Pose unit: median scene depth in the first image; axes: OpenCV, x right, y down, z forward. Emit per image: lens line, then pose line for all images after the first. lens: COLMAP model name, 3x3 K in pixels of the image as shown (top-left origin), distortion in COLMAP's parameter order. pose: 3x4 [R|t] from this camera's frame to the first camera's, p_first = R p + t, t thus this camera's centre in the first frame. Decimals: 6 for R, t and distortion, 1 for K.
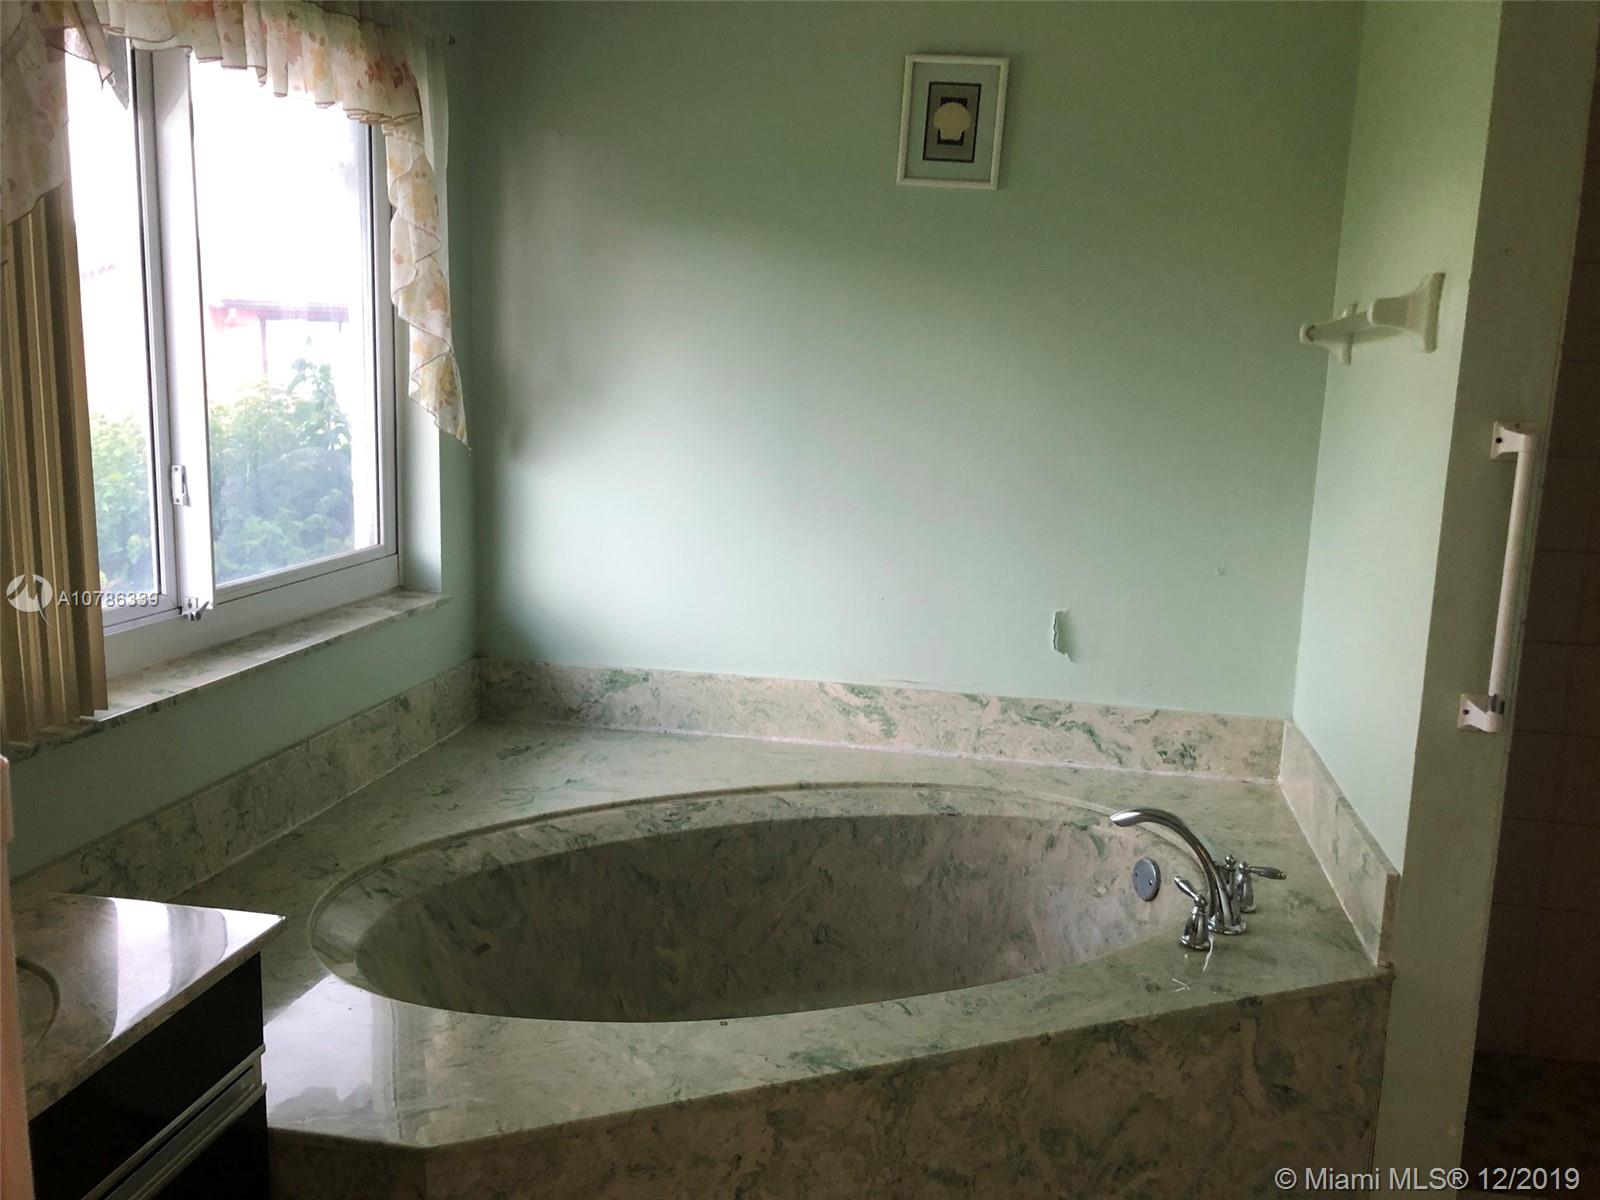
lens RADIAL K [[1296.0, 0, 803.4], [0, 1296.0, 595.2], [0, 0, 1]] dist [0.042255, -0.053344]
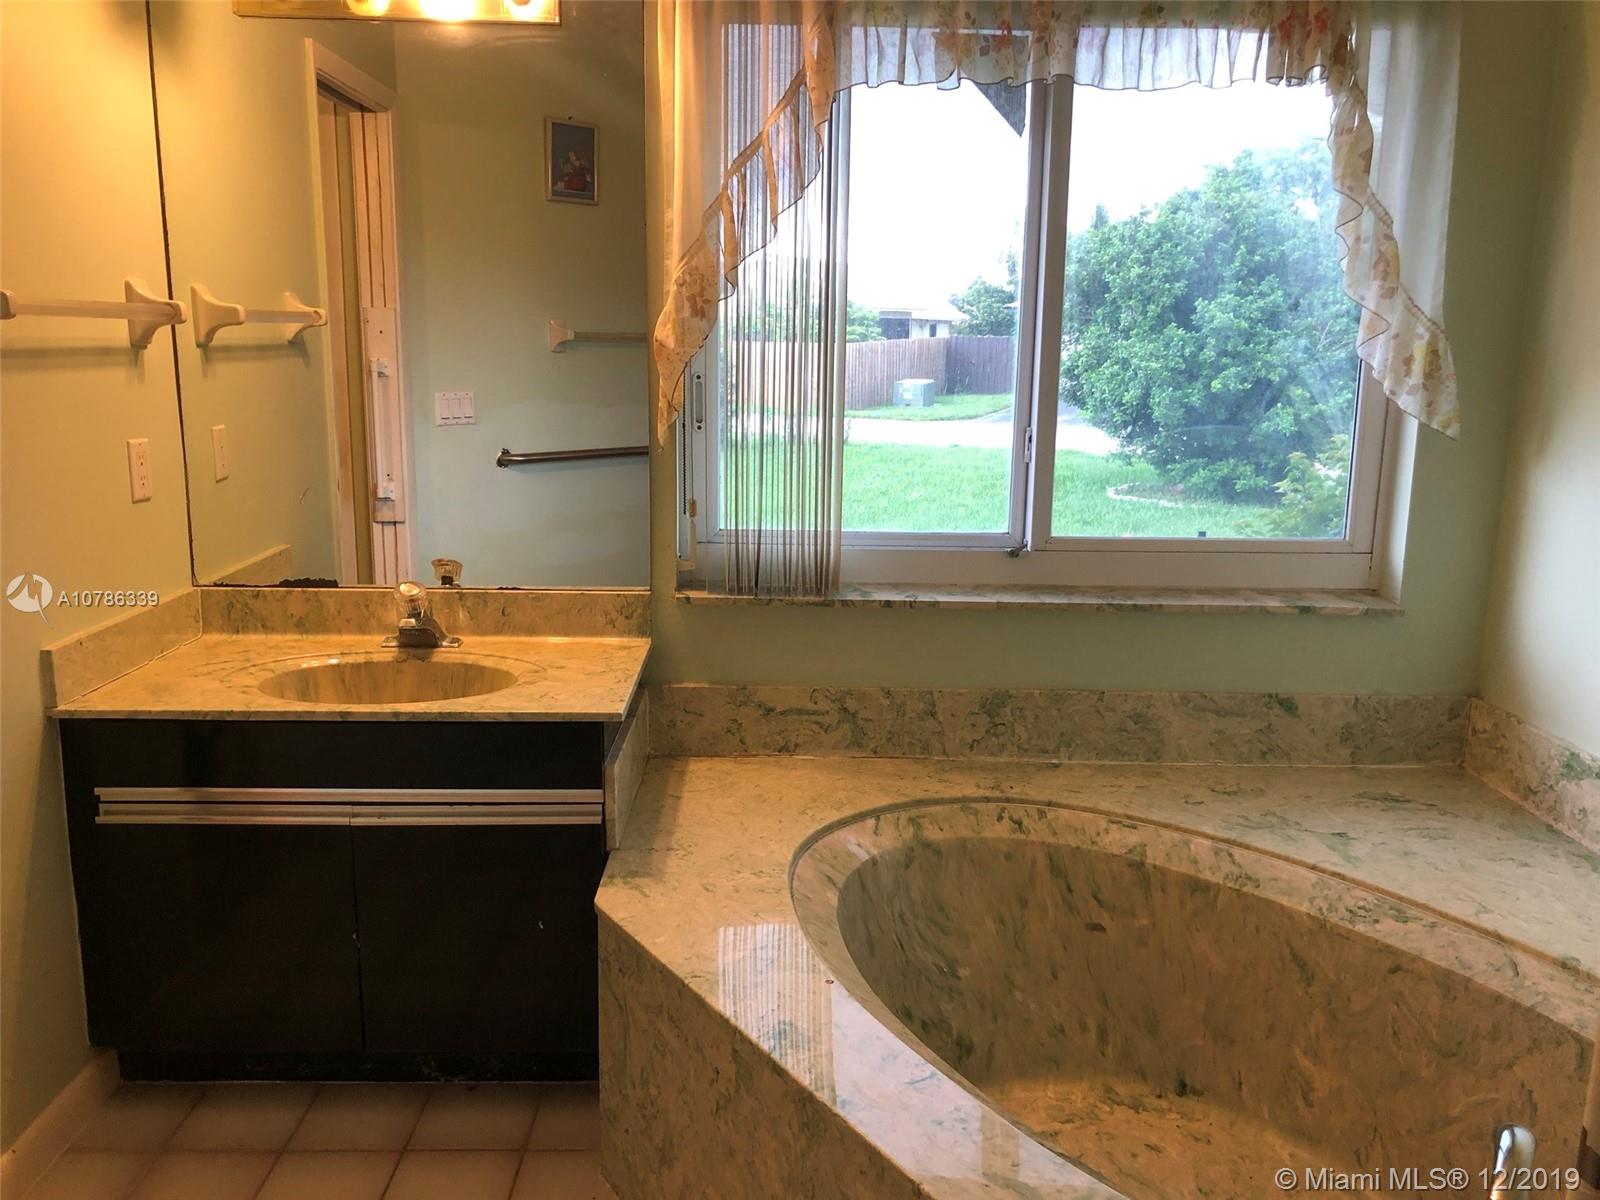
lens RADIAL K [[1296.0, 0, 803.4], [0, 1296.0, 595.2], [0, 0, 1]] dist [0.042255, -0.053344]
pose [[0.212059, 0.163539, -0.963476, 0.560237], [-0.179635, 0.975622, 0.126064, -0.054106], [0.960605, 0.146341, 0.236267, 0.467659]]
